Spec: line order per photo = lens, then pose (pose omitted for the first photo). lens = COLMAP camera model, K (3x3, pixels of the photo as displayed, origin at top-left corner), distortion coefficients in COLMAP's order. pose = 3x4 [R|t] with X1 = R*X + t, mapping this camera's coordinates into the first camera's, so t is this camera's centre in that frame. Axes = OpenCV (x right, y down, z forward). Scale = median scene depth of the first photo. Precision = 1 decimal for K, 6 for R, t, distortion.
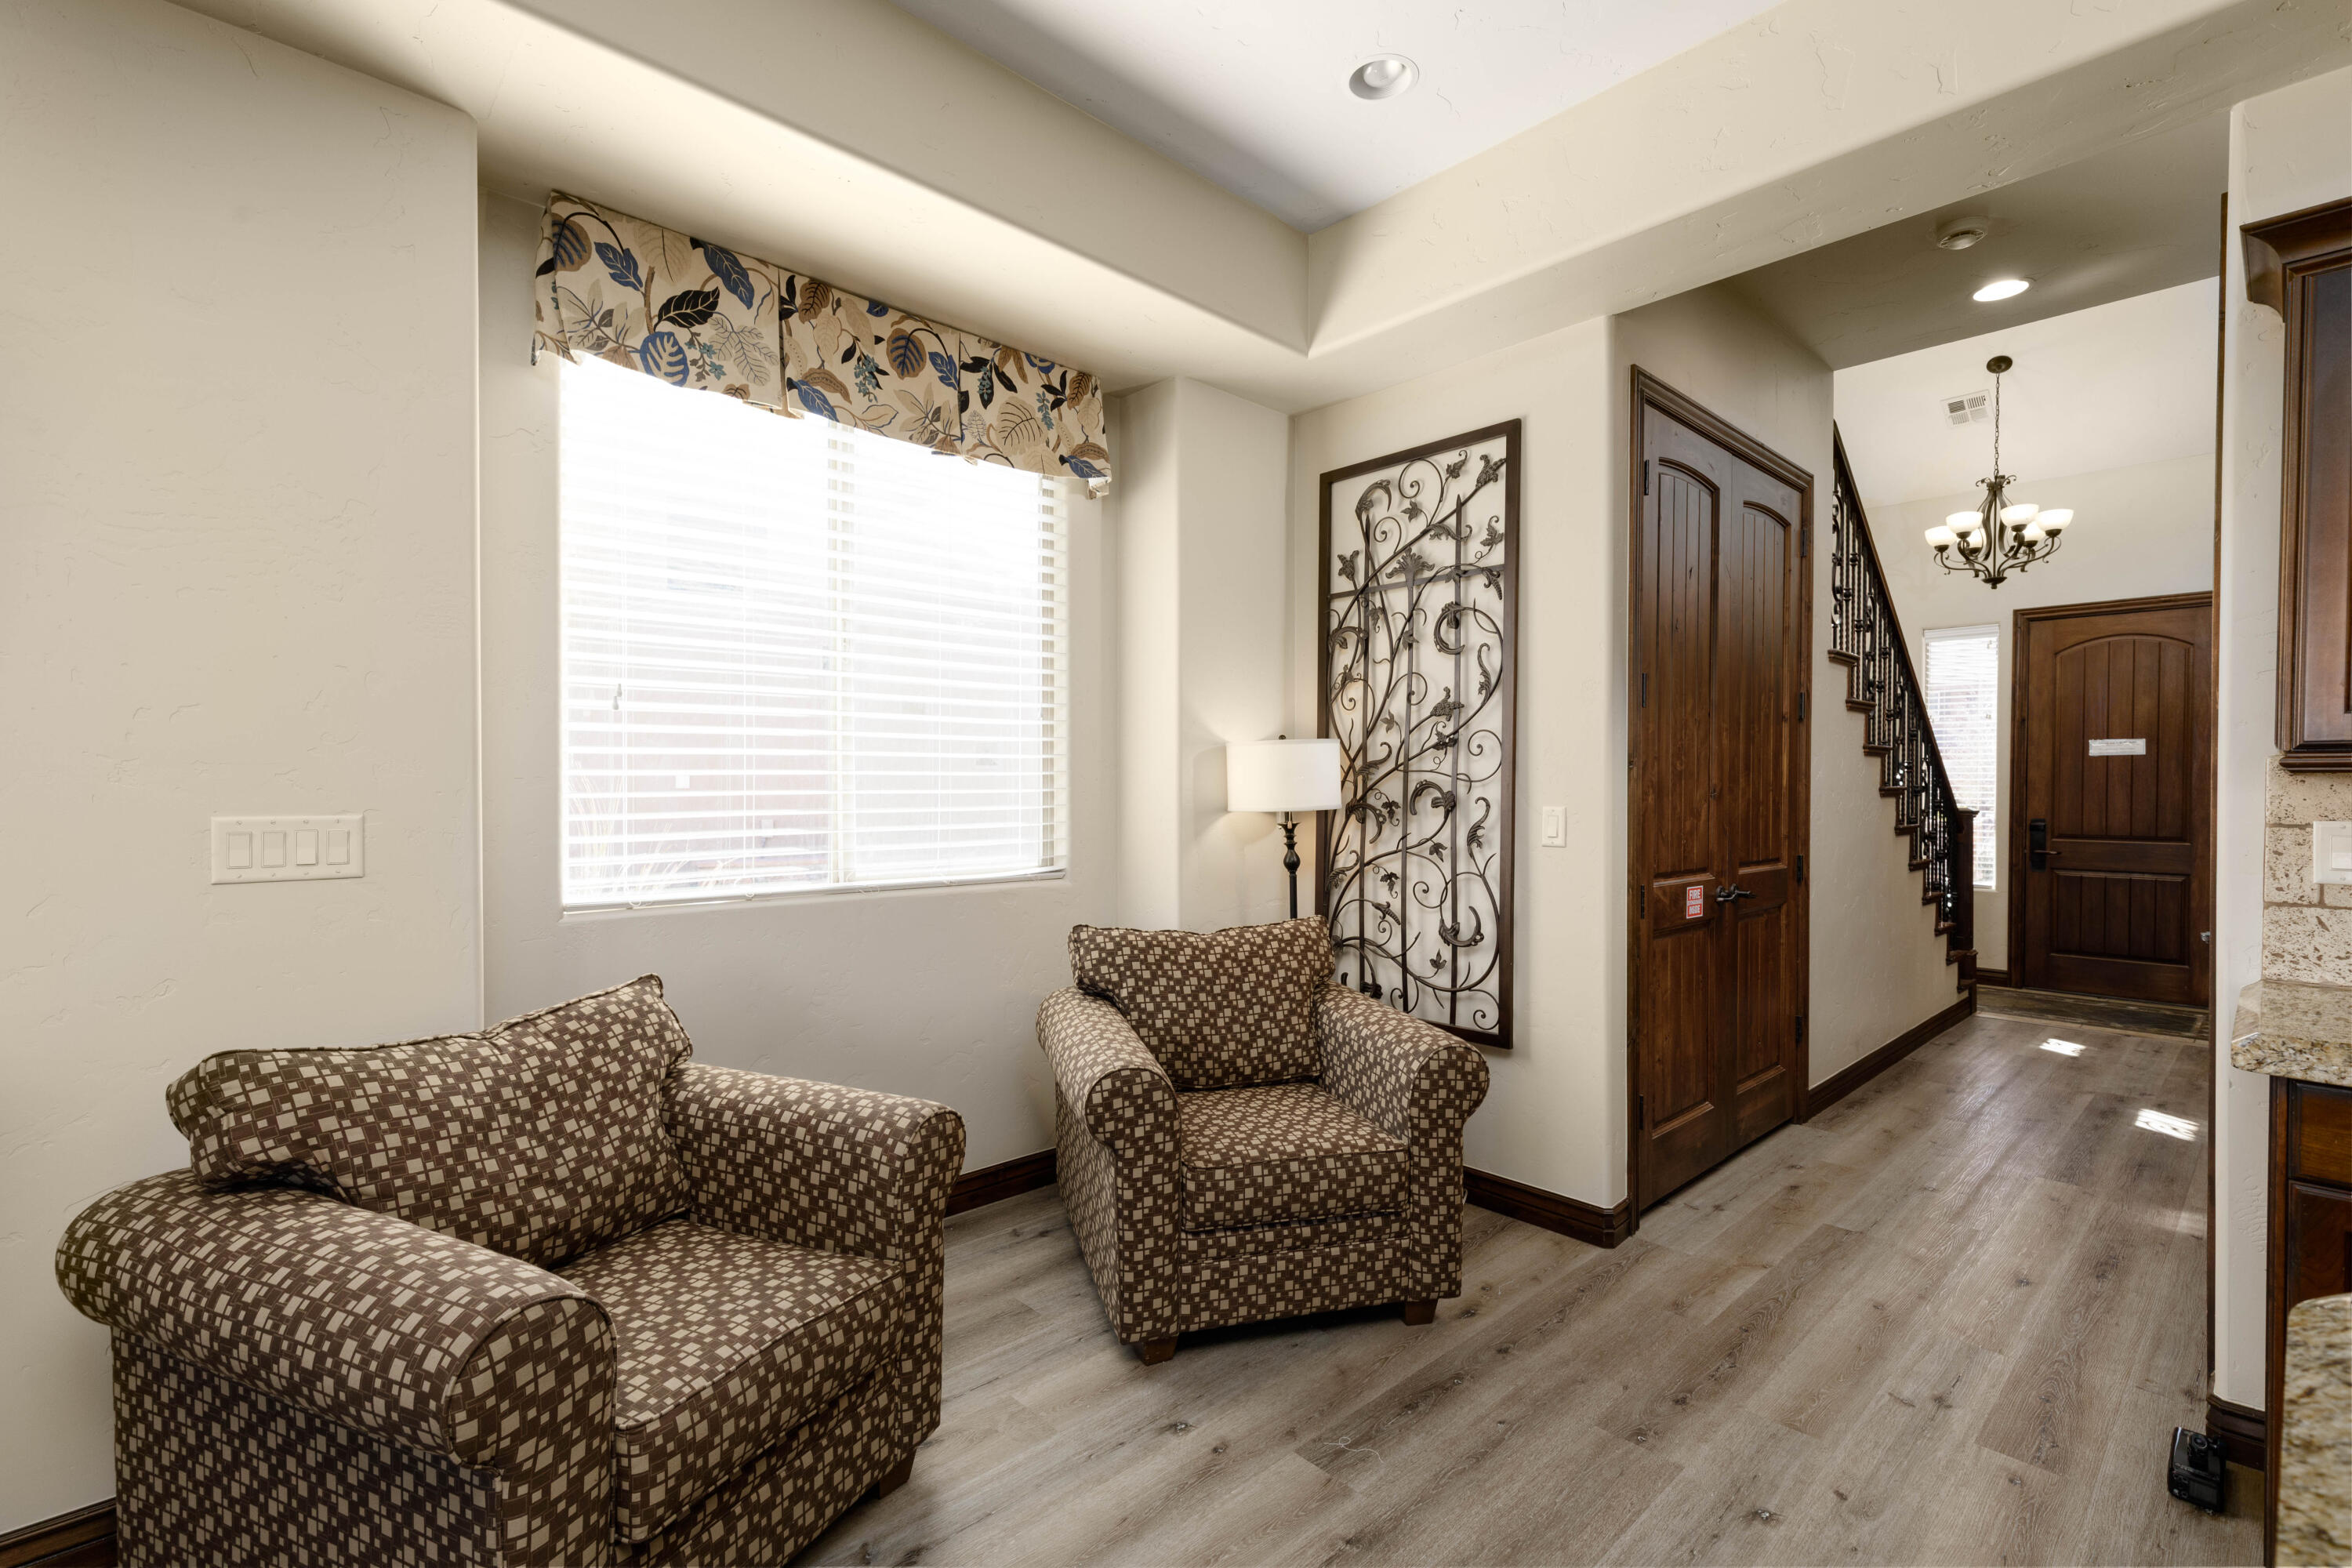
lens RADIAL K [[1051.0, 0, 1186.9], [0, 1051.0, 799.7], [0, 0, 1]] dist [0.005046, -0.001717]
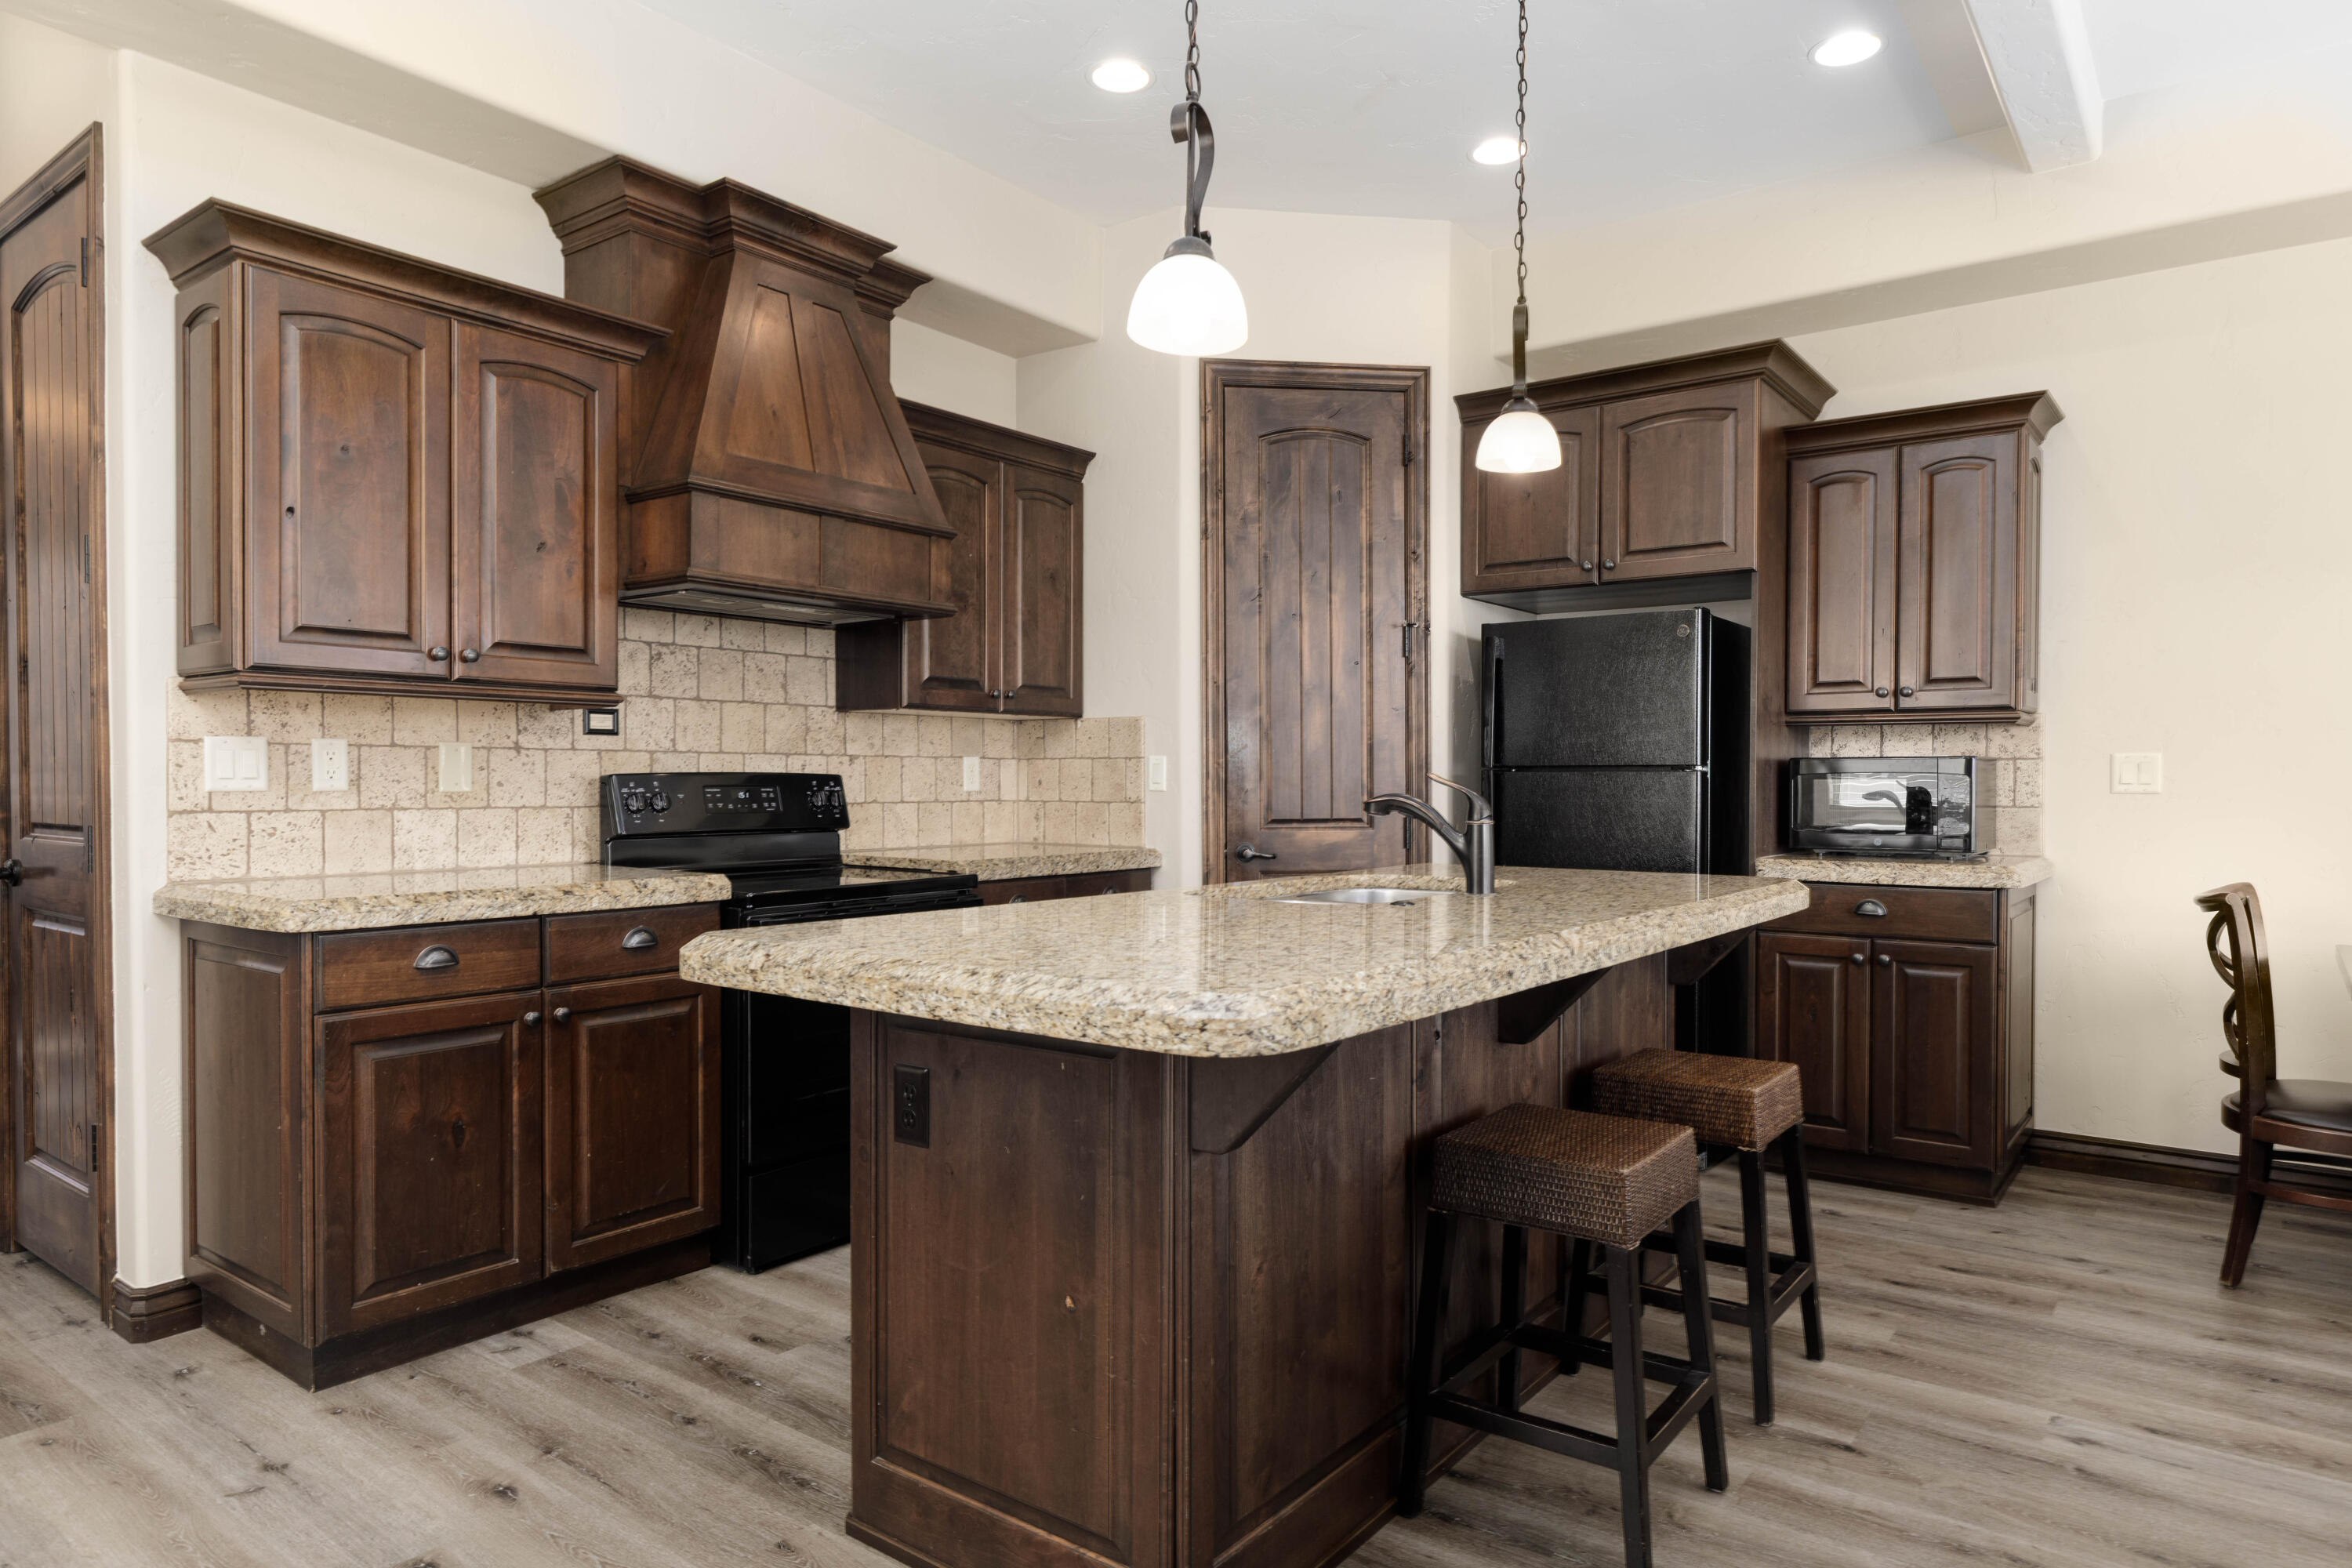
lens RADIAL K [[1404.3, 0, 1180.7], [0, 1404.3, 793.3], [0, 0, 1]] dist [0.015790, -0.009111]
pose [[-0.164236, -0.014144, 0.986320, -0.461185], [0.009758, 0.999825, 0.015962, 0.051921], [-0.986373, 0.012246, -0.164069, 0.167679]]
